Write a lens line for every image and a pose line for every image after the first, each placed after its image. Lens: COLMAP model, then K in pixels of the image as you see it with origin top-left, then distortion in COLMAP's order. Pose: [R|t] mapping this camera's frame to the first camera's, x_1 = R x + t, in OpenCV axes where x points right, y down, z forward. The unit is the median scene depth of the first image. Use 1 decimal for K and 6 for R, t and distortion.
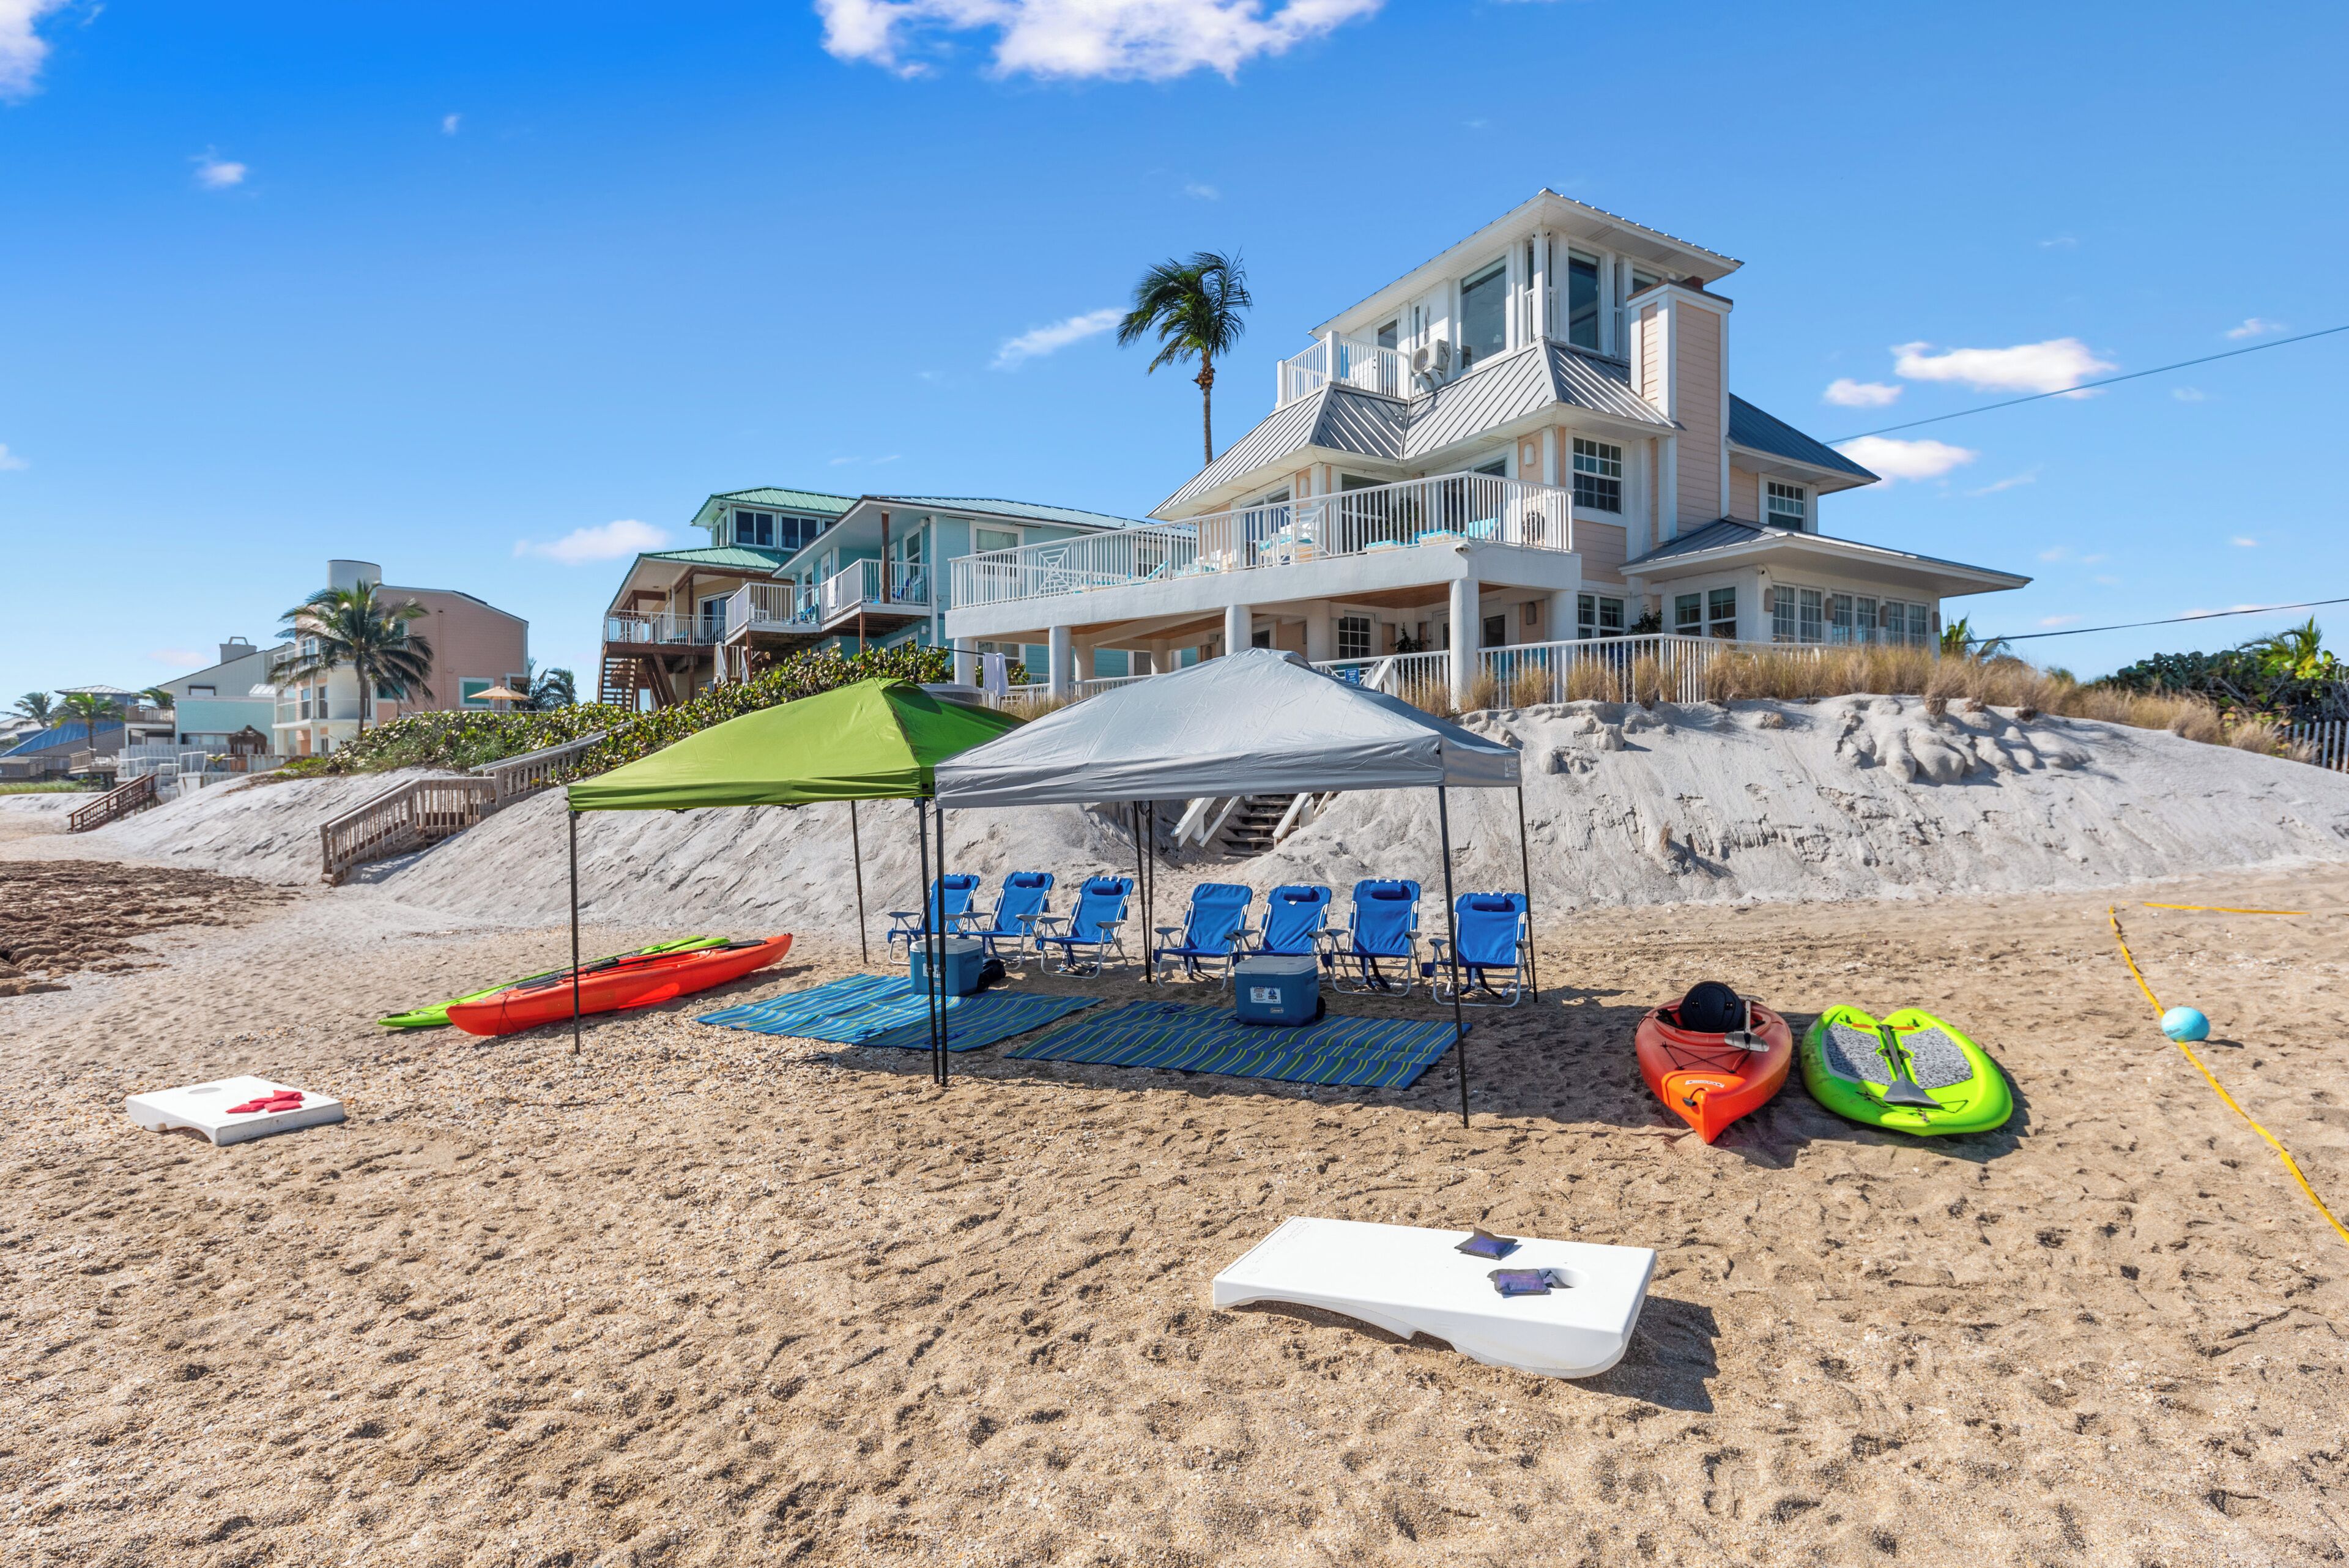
lens RADIAL K [[1098.0, 0, 1185.6], [0, 1098.0, 792.5], [0, 0, 1]] dist [0.025474, 0.000068]
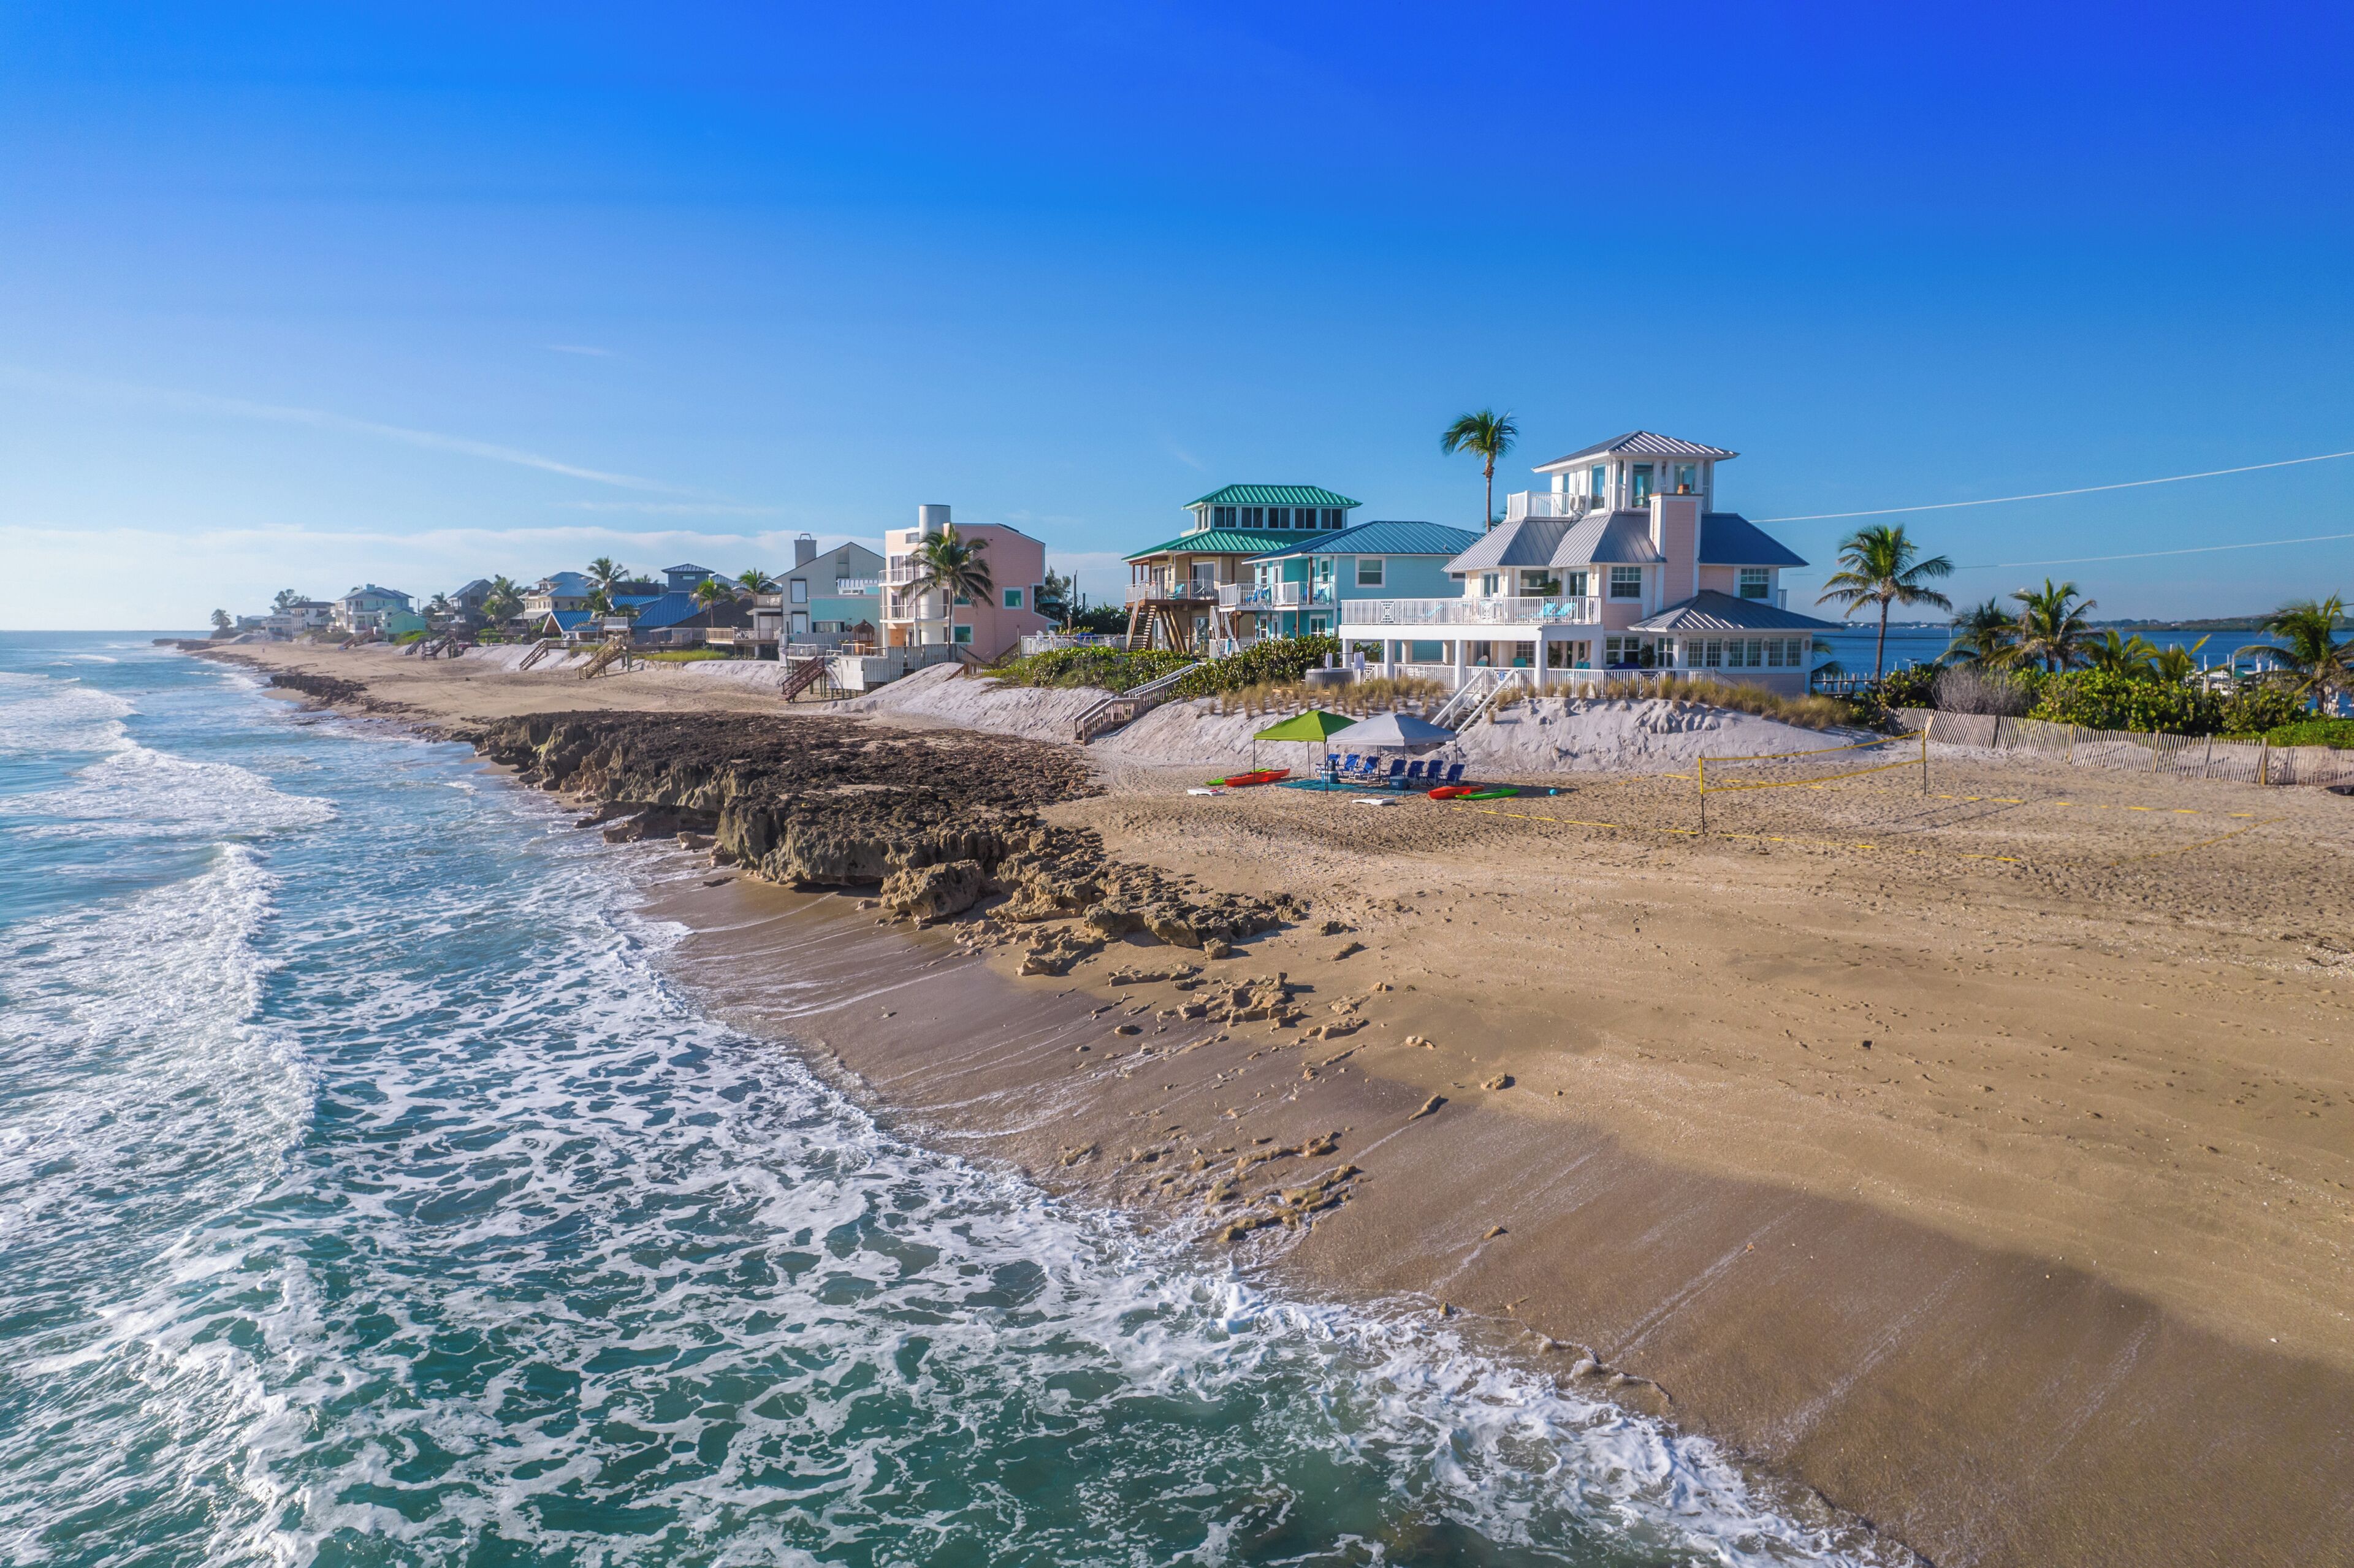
lens RADIAL K [[1444.9, 0, 1177.0], [0, 1444.9, 784.0], [0, 0, 1]] dist [-0.005115, 0.001724]
pose [[0.940422, 0.041214, -0.337503, 0.473955], [-0.004608, 0.994080, 0.108552, -0.176457], [0.339978, -0.100529, 0.935045, -1.880879]]
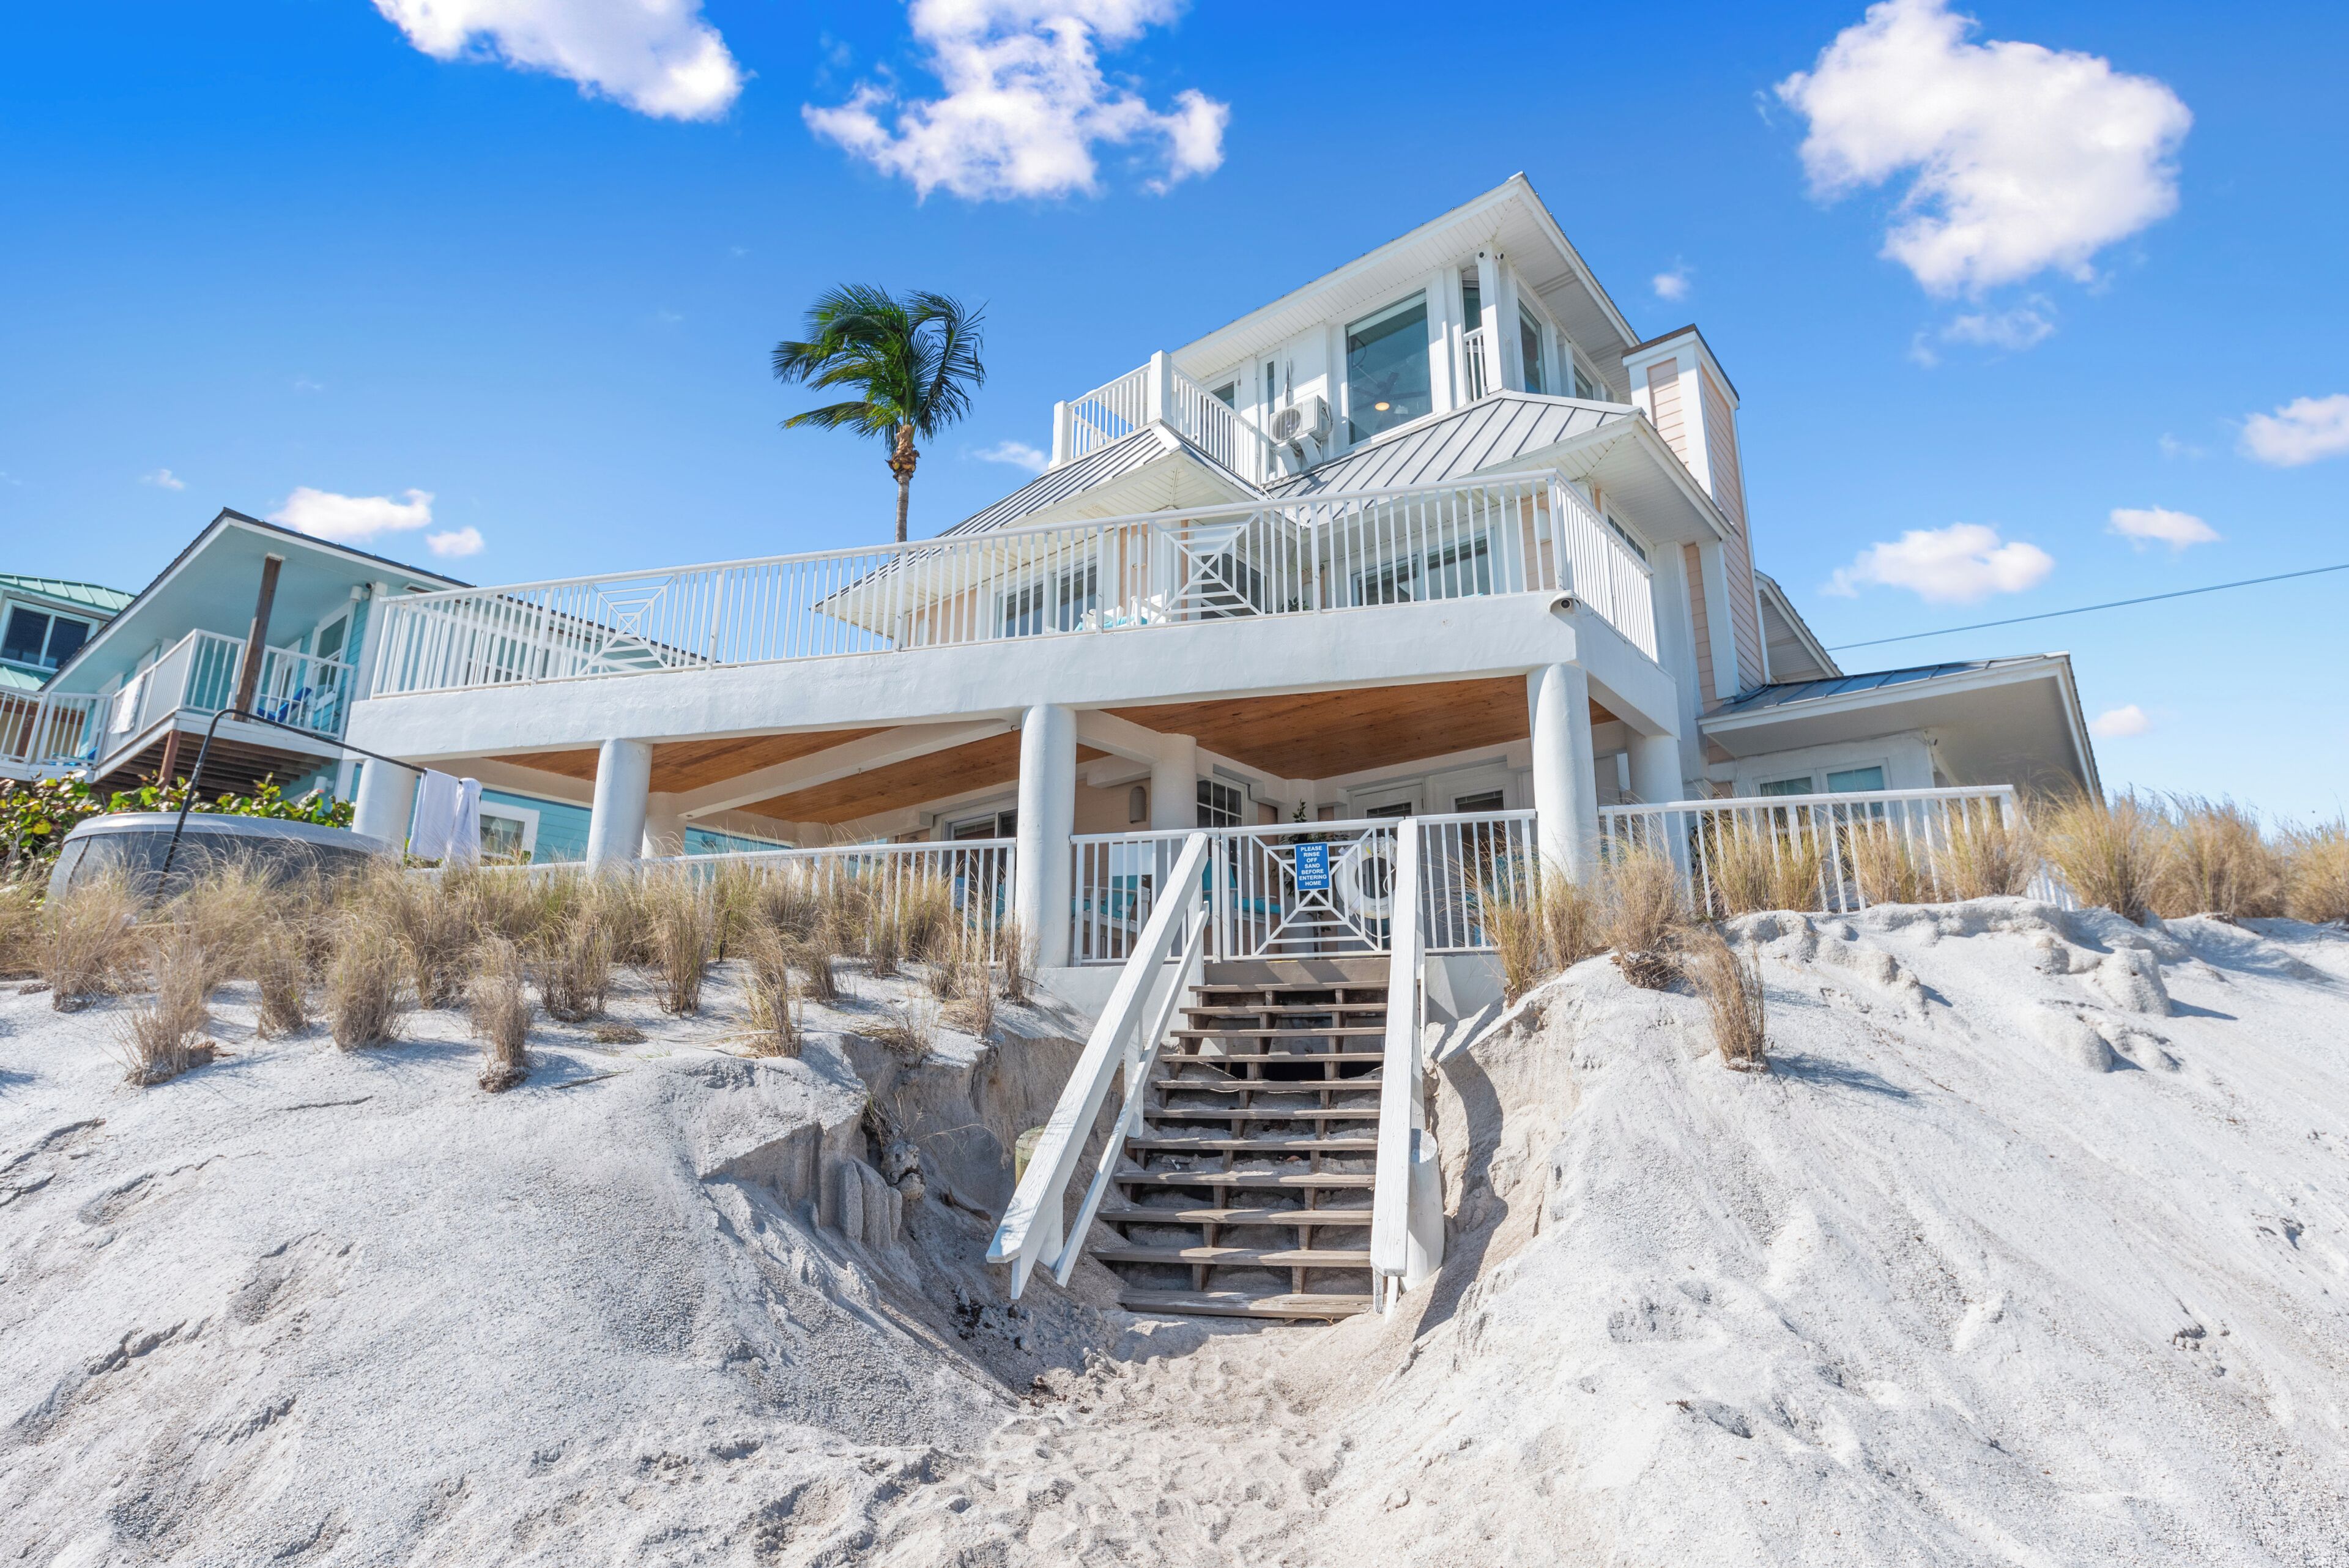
lens RADIAL K [[1194.1, 0, 1174.5], [0, 1194.1, 784.0], [0, 0, 1]] dist [0.013622, -0.000346]
pose [[0.938957, 0.100563, 0.329008, -0.062820], [-0.008614, 0.962897, -0.269731, 0.001035], [-0.343926, 0.250432, 0.904985, 0.473155]]
